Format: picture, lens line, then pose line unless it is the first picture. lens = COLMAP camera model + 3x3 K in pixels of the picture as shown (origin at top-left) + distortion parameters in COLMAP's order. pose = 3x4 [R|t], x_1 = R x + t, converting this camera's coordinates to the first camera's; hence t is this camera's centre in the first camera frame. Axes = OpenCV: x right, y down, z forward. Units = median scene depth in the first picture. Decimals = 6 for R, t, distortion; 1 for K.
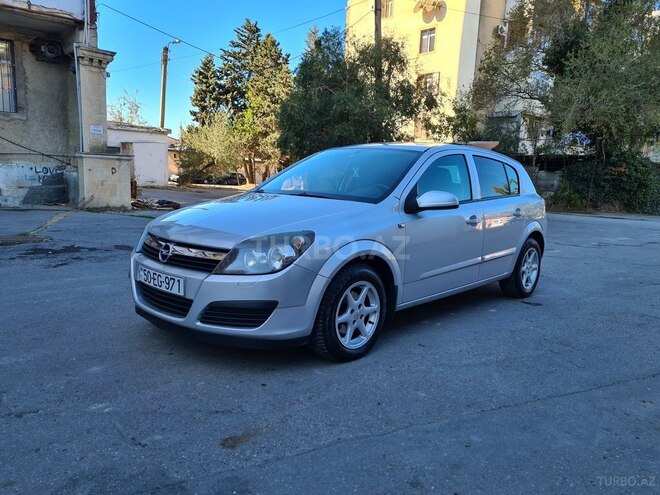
lens RADIAL K [[504.8, 0, 335.7], [0, 504.8, 251.2], [0, 0, 1]] dist [0.065739, -0.054510]
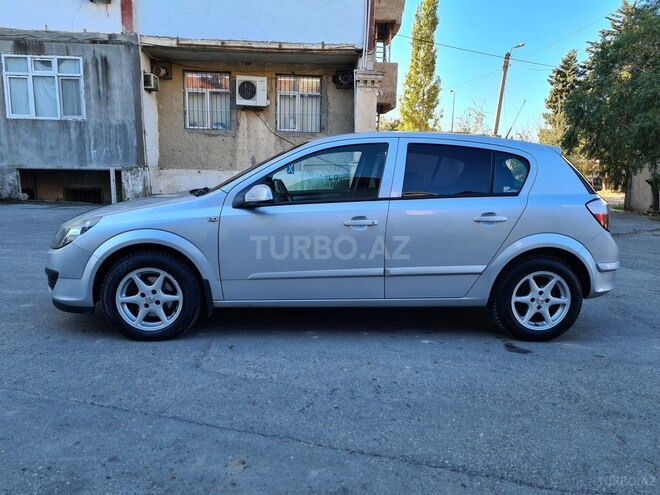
lens RADIAL K [[504.8, 0, 335.7], [0, 504.8, 251.2], [0, 0, 1]] dist [0.065739, -0.054510]
pose [[0.725185, 0.084803, -0.683312, 0.171824], [-0.095441, 0.995187, 0.022219, -0.006010], [0.681907, 0.049103, 0.729789, 0.078529]]
